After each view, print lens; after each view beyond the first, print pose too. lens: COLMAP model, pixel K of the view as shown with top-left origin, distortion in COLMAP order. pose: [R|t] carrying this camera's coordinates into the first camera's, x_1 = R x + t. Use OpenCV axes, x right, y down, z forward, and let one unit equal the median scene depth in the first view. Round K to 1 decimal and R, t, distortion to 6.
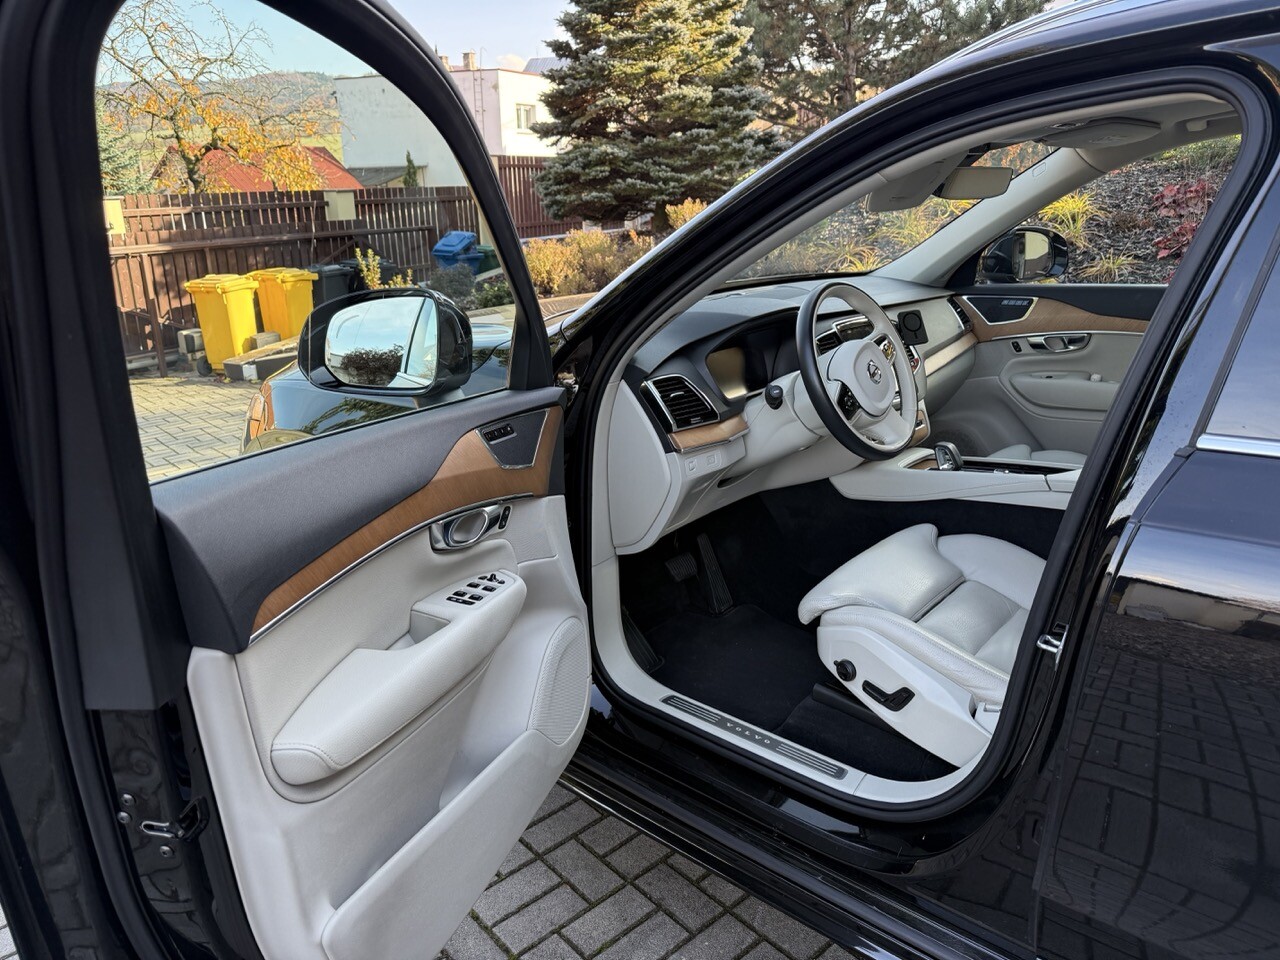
lens RADIAL K [[901.7, 0, 643.1], [0, 901.7, 486.3], [0, 0, 1]] dist [0.030086, -0.040711]
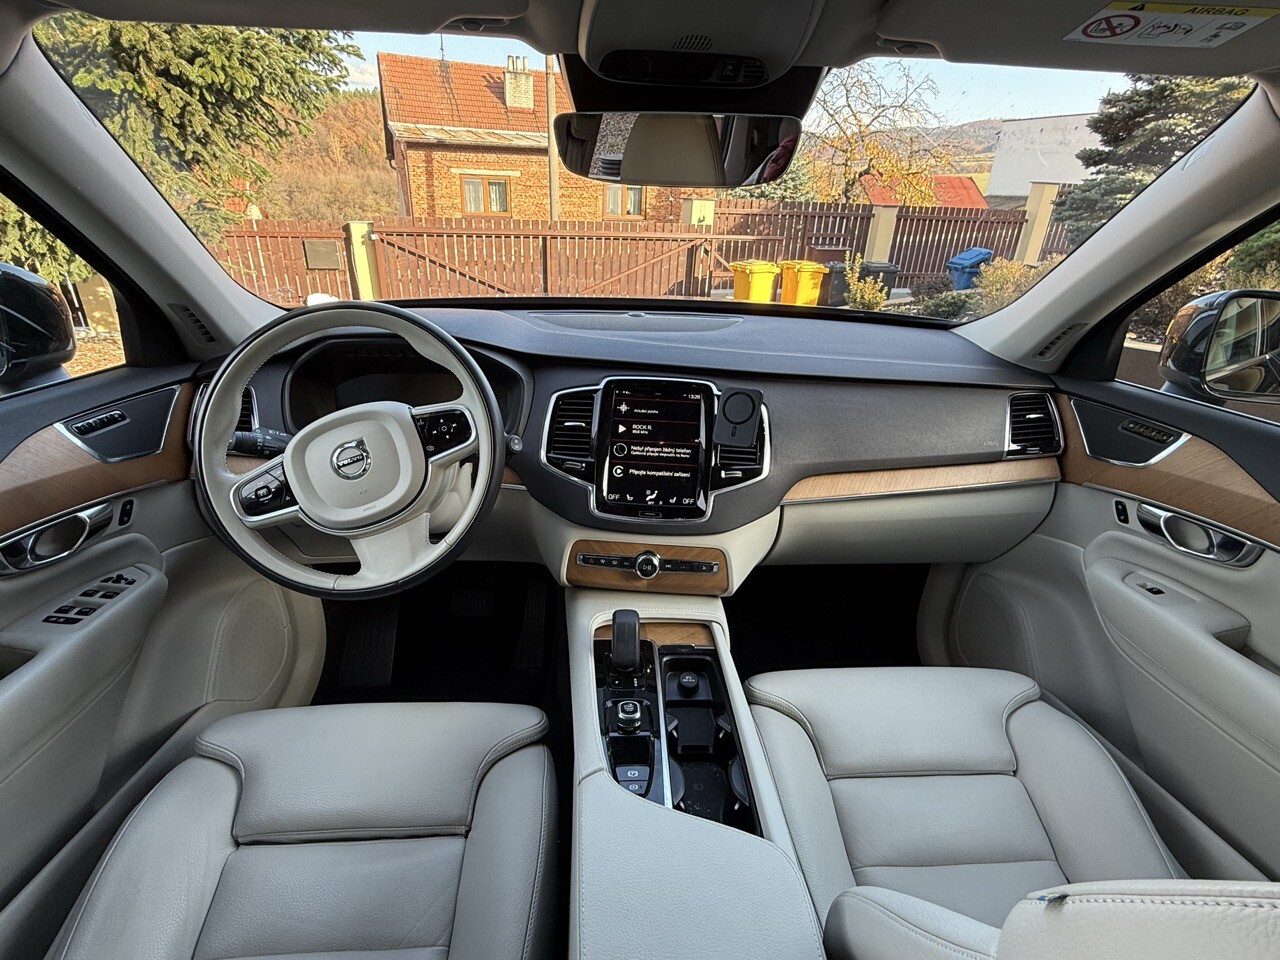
lens RADIAL K [[625.0, 0, 638.6], [0, 625.0, 484.9], [0, 0, 1]] dist [-0.000594, -0.000686]
pose [[0.698418, 0.340352, -0.629582, 0.138348], [-0.276477, 0.939702, 0.201297, -0.051777], [0.660131, 0.033475, 0.750404, 0.168587]]
